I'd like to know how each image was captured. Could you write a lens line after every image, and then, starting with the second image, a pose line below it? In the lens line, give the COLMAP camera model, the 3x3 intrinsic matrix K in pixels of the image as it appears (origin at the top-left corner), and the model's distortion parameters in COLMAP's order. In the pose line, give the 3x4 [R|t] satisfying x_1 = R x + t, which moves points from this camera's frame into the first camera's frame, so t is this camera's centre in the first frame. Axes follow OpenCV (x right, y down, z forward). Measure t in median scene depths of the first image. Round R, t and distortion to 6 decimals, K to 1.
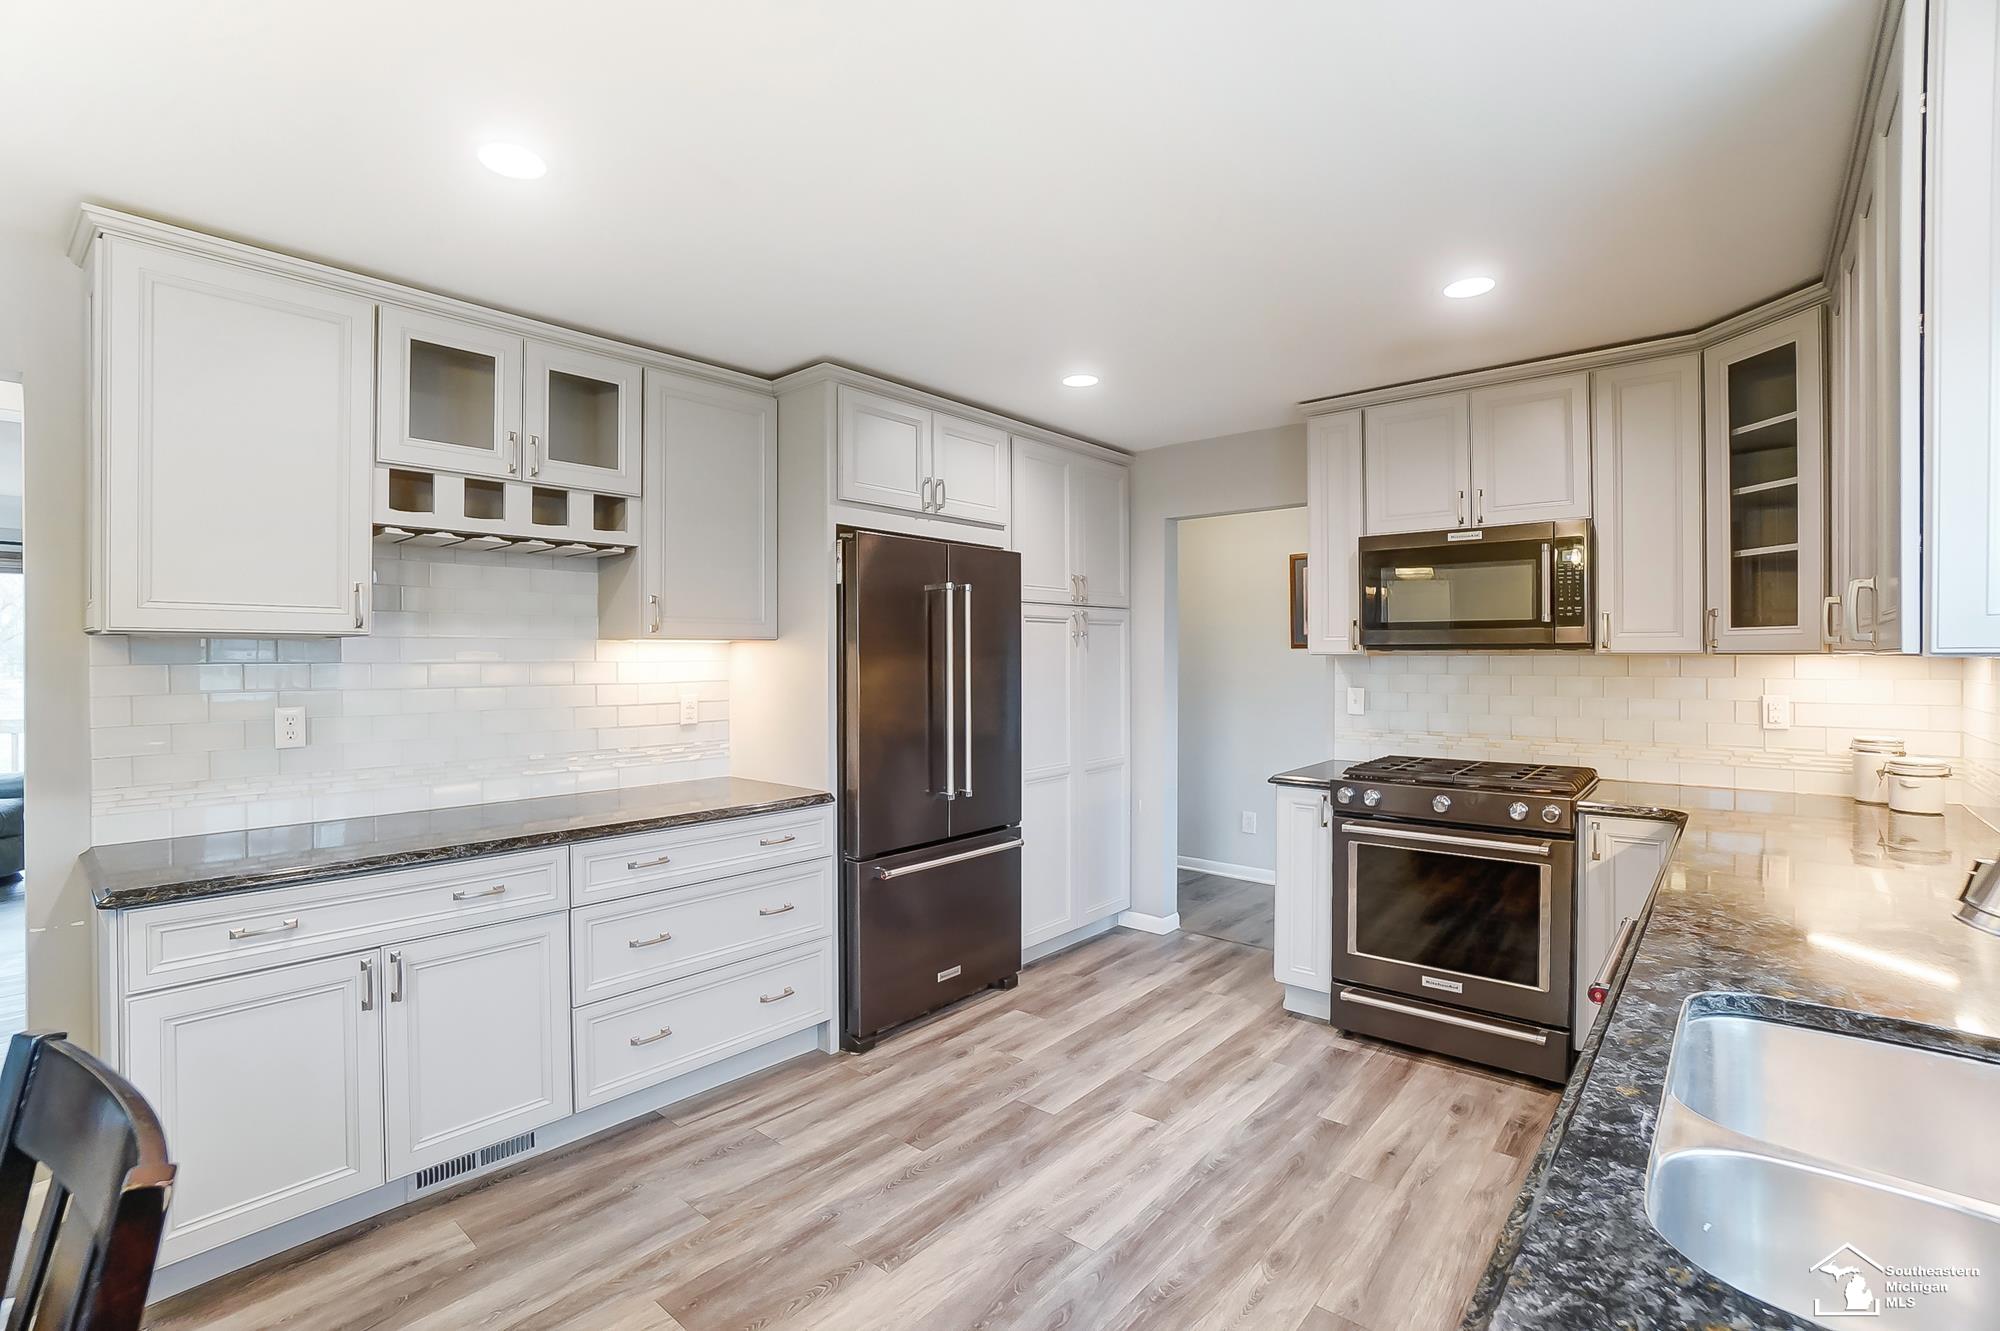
lens RADIAL K [[930.9, 0, 1003.5], [0, 930.9, 657.3], [0, 0, 1]] dist [-0.072938, 0.031604]
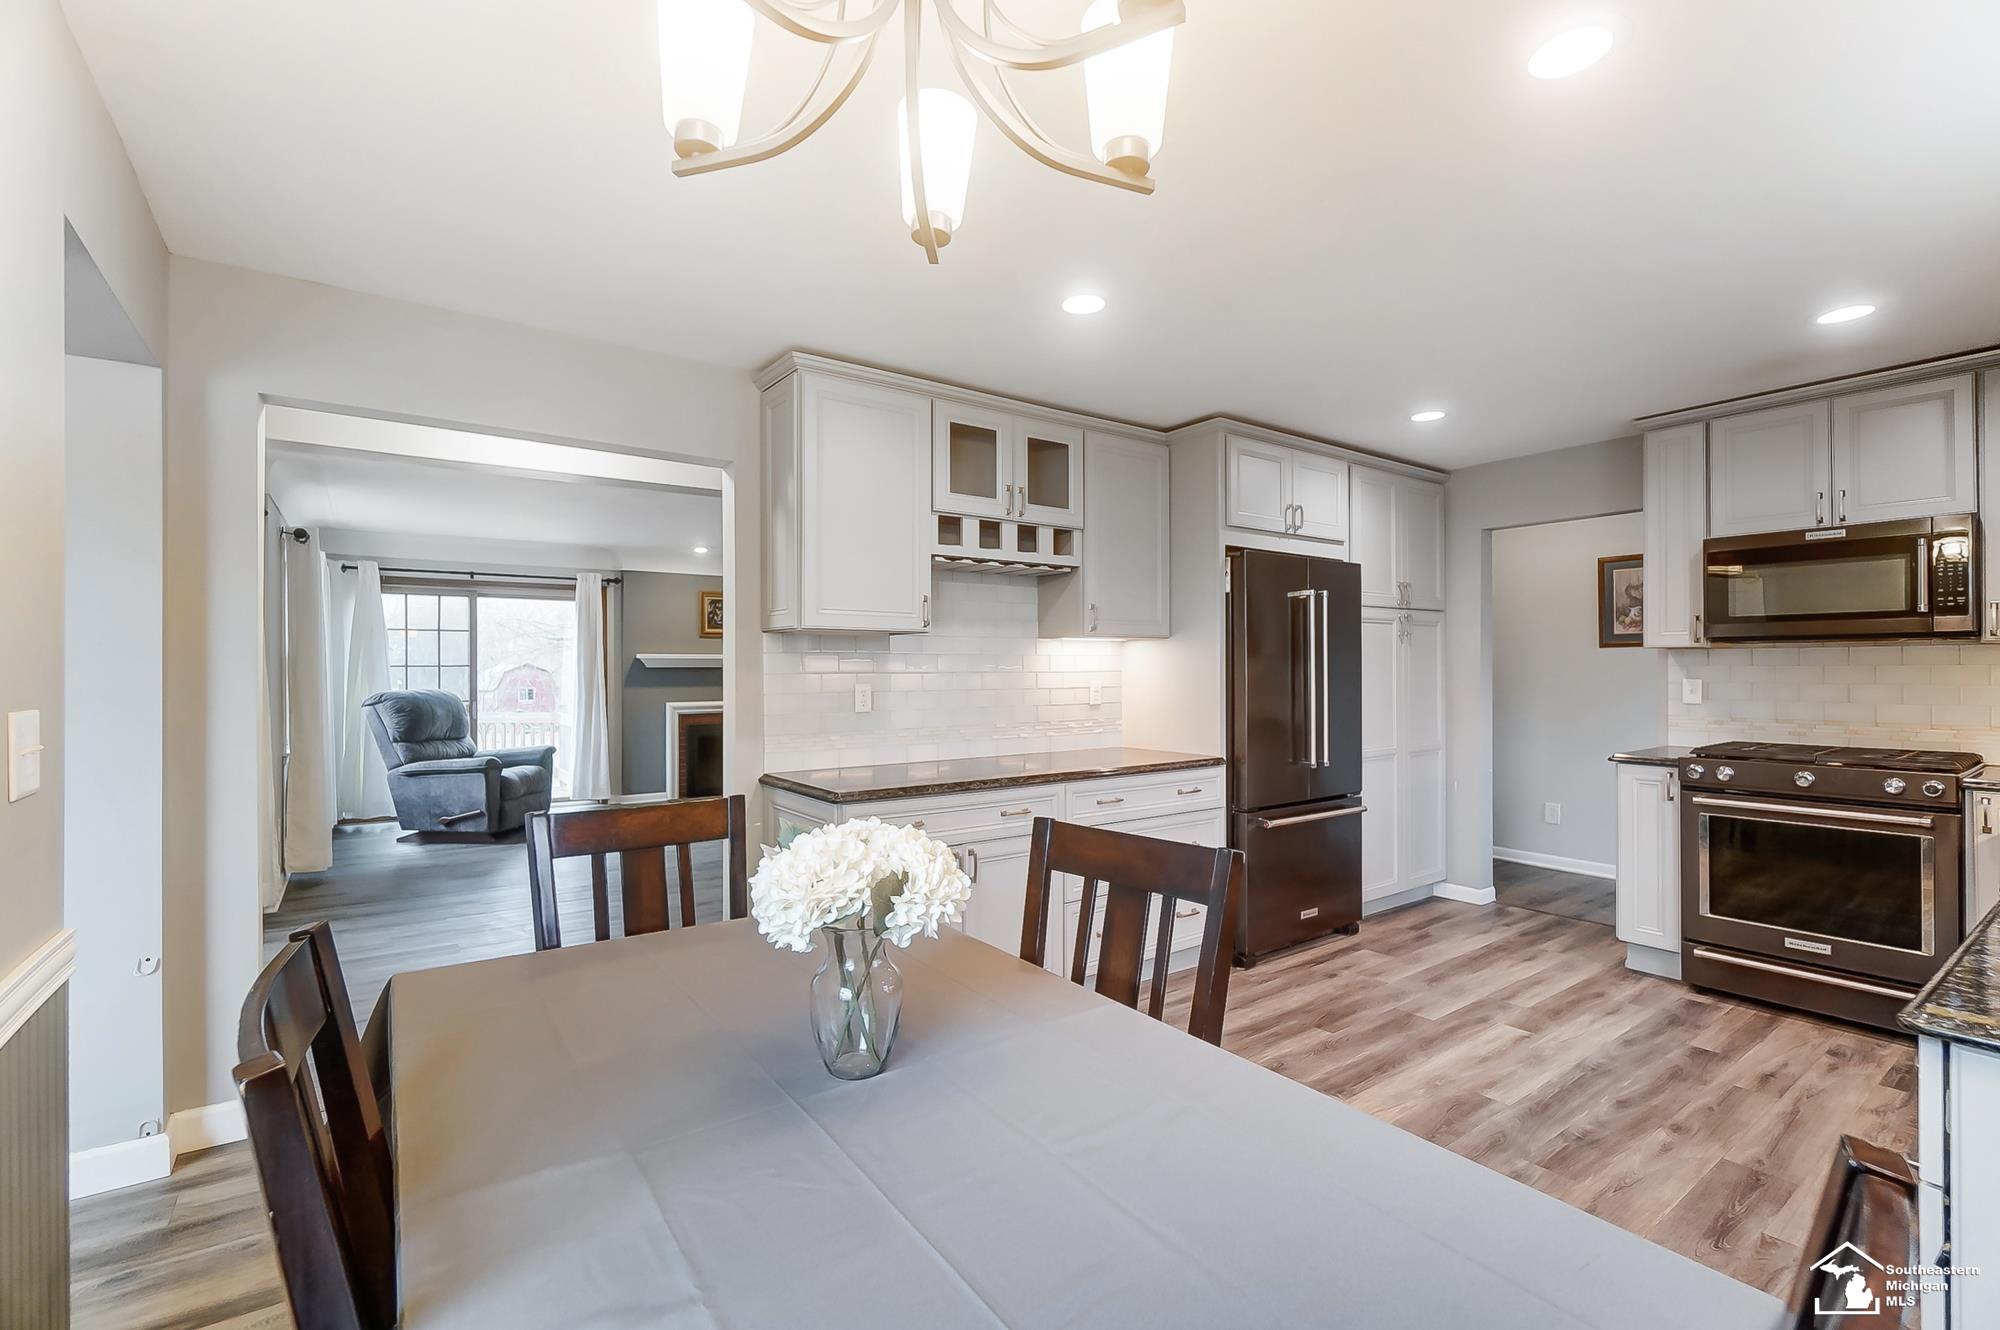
lens RADIAL K [[887.4, 0, 1000.0], [0, 887.4, 665.0], [0, 0, 1]] dist [-0.001274, -0.000538]
pose [[0.970246, -0.001940, -0.242114, -0.190279], [0.001038, 0.999992, -0.003851, 0.024710], [0.242120, 0.003485, 0.970240, -0.253214]]
